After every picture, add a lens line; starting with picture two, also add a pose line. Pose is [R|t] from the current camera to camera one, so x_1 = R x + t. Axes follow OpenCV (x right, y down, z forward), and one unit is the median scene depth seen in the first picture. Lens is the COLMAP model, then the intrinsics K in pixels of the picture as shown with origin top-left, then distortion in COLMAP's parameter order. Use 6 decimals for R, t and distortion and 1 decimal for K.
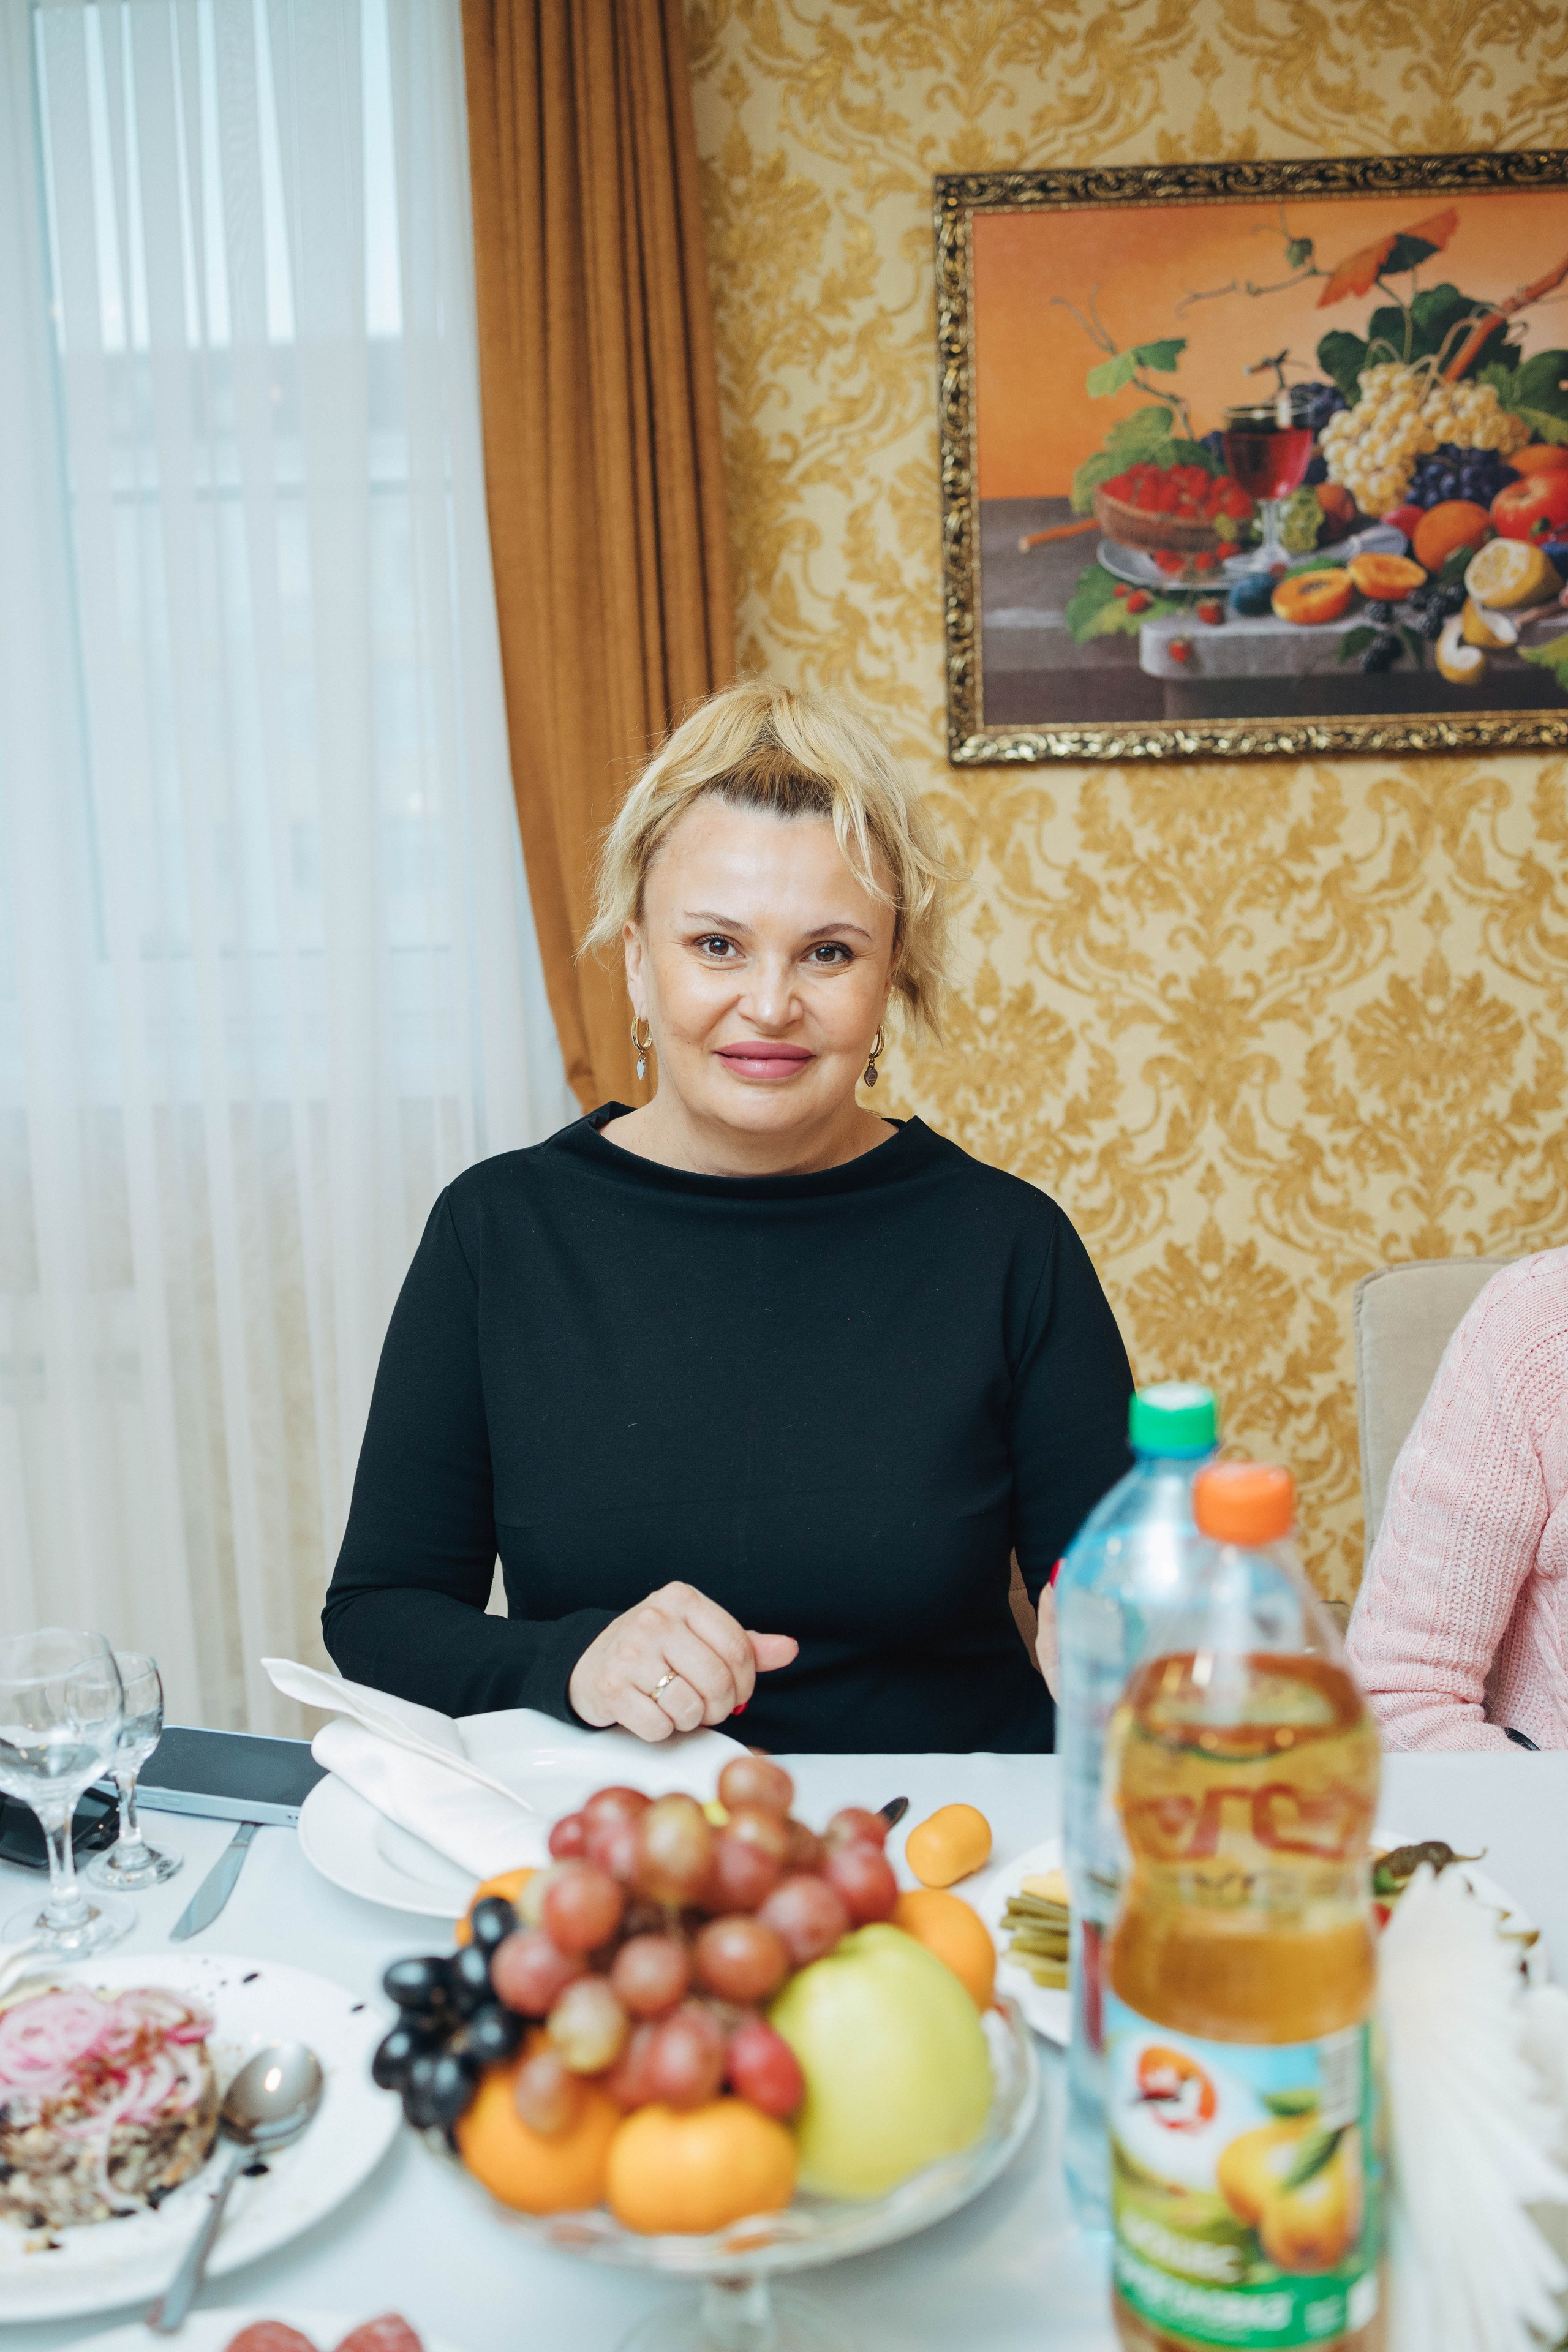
lens RADIAL K [[2429.9, 0, 784.0], [0, 2429.9, 1176.0], [0, 0, 1]] dist [-0.048468, 0.037081]
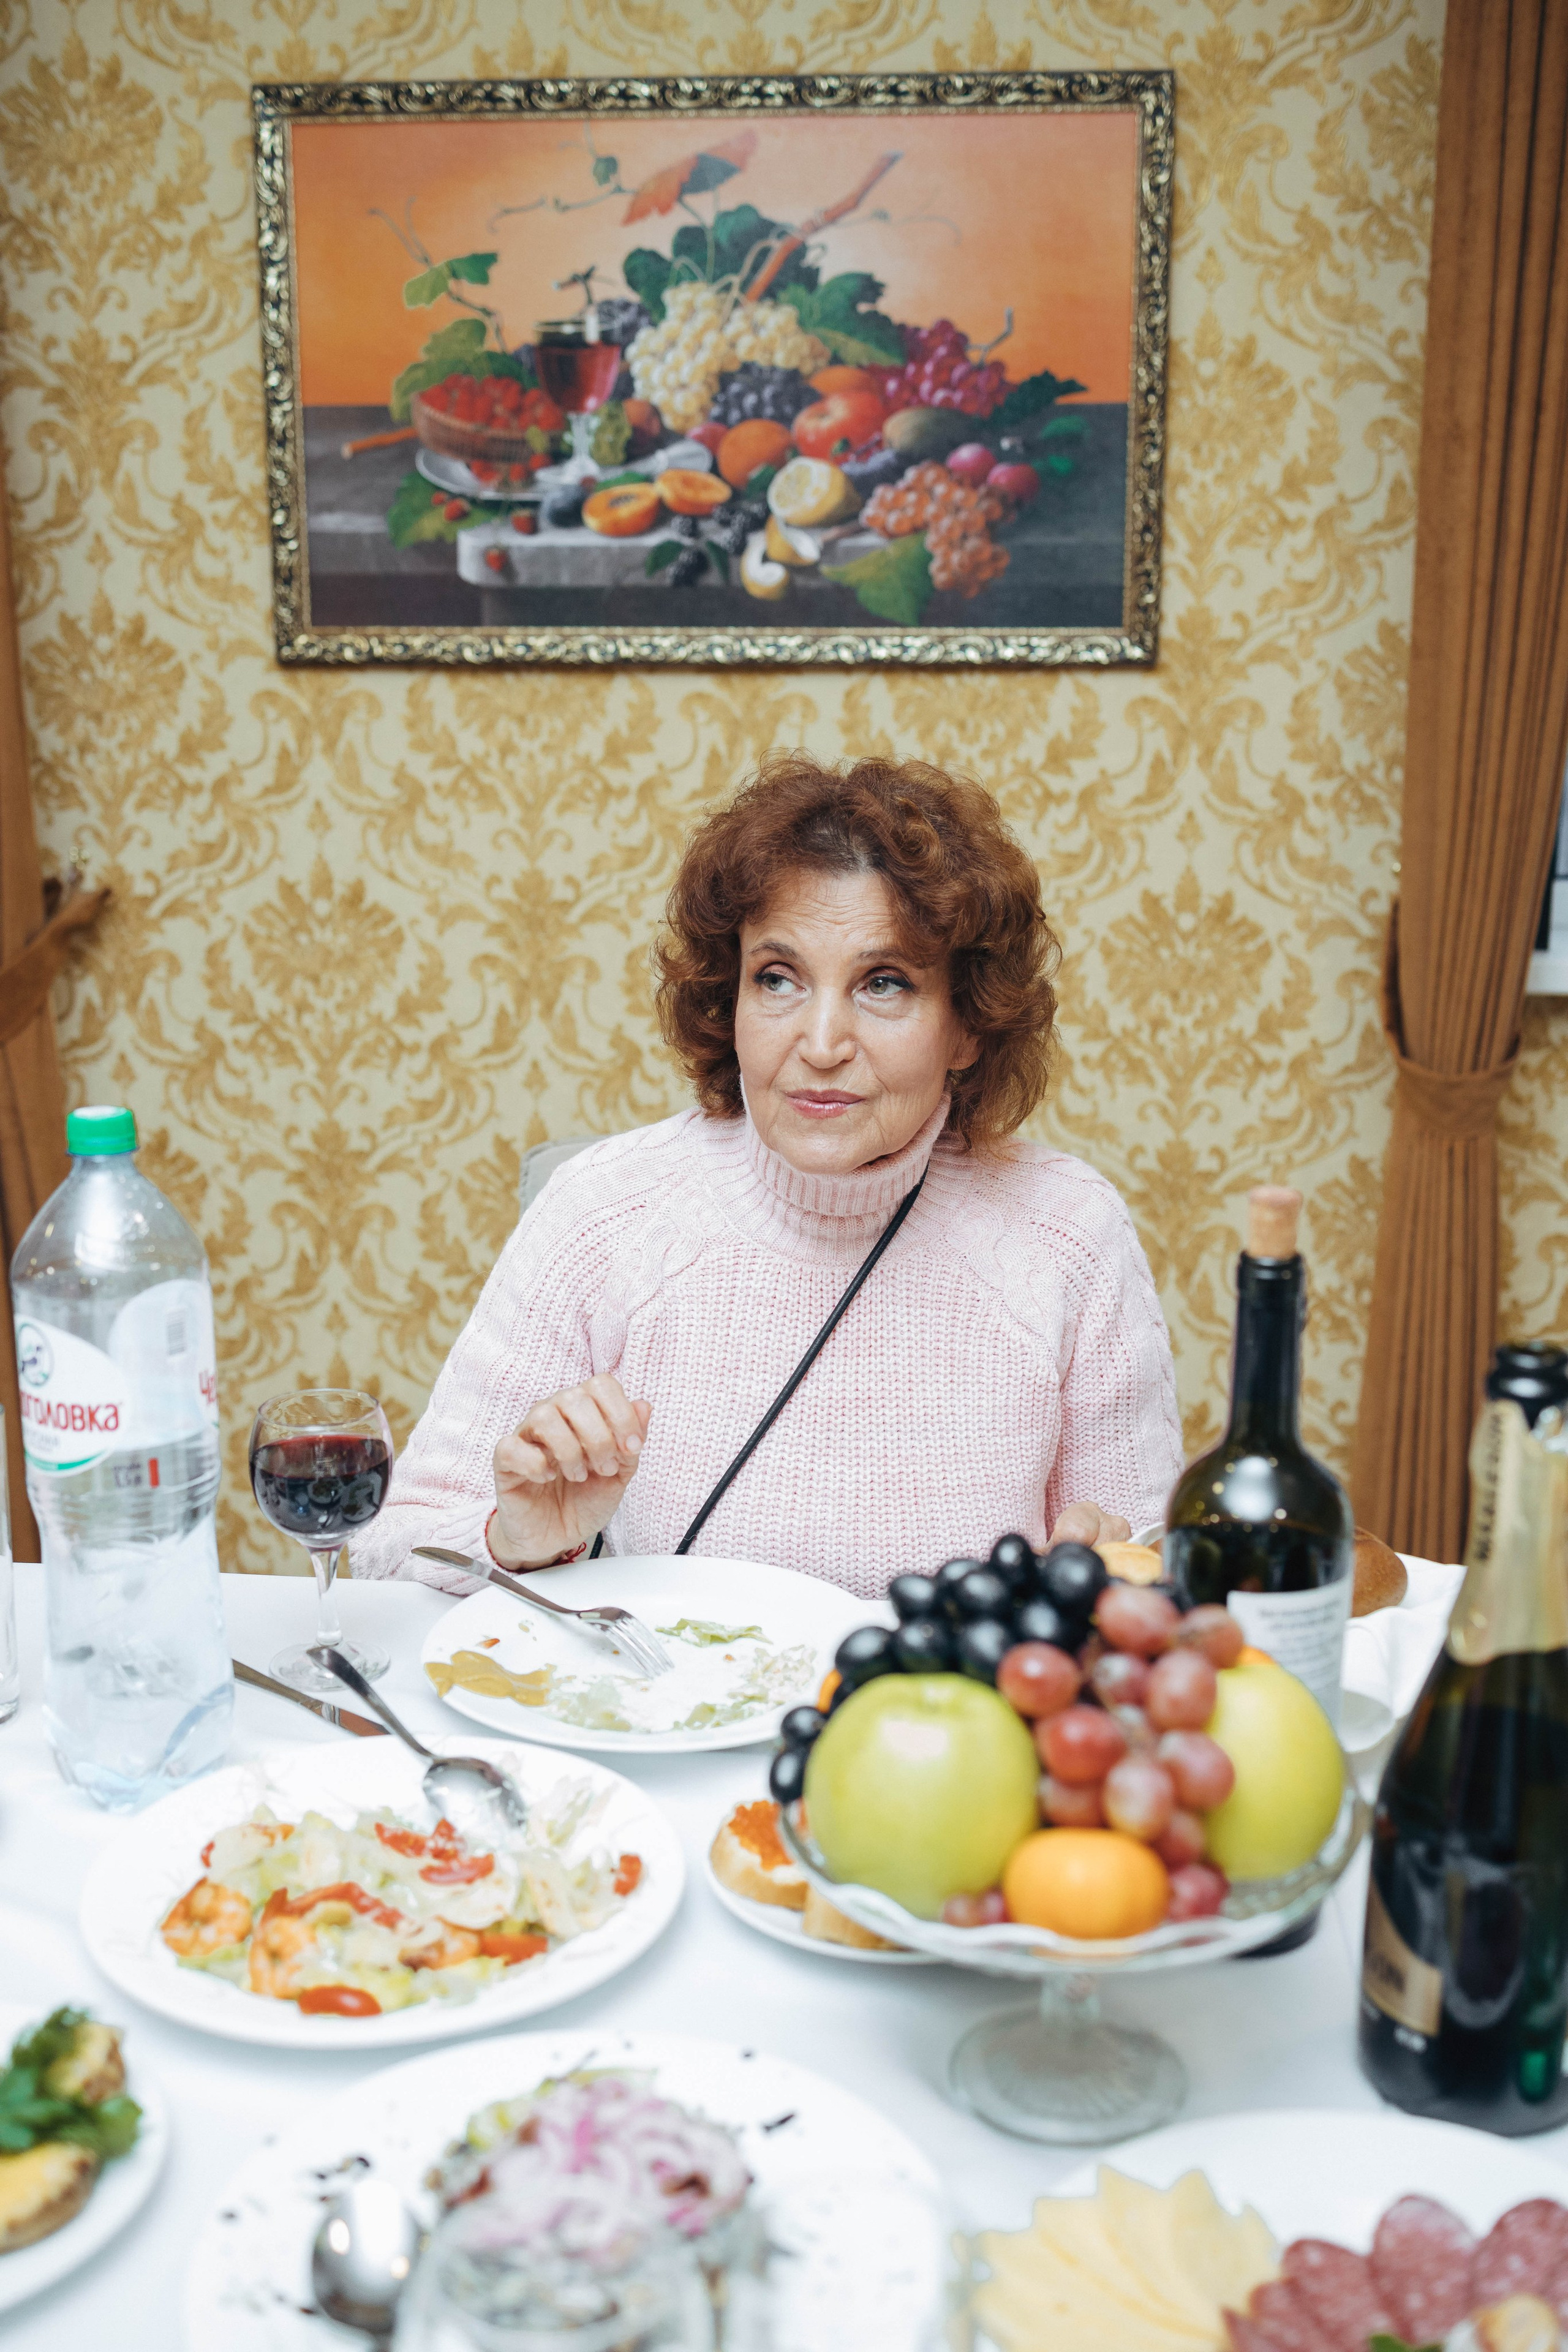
lens RADIAL K [[2405.7, 0, 784.0], [0, 2405.7, 1176.0], [0, 0, 1]] dist [-0.074423, 0.086820]
pose [[0.998984, 0.040714, -0.019310, 0.319434], [-0.039827, 0.998224, 0.044299, -0.005746], [0.021080, -0.043485, 0.998832, -0.021885]]
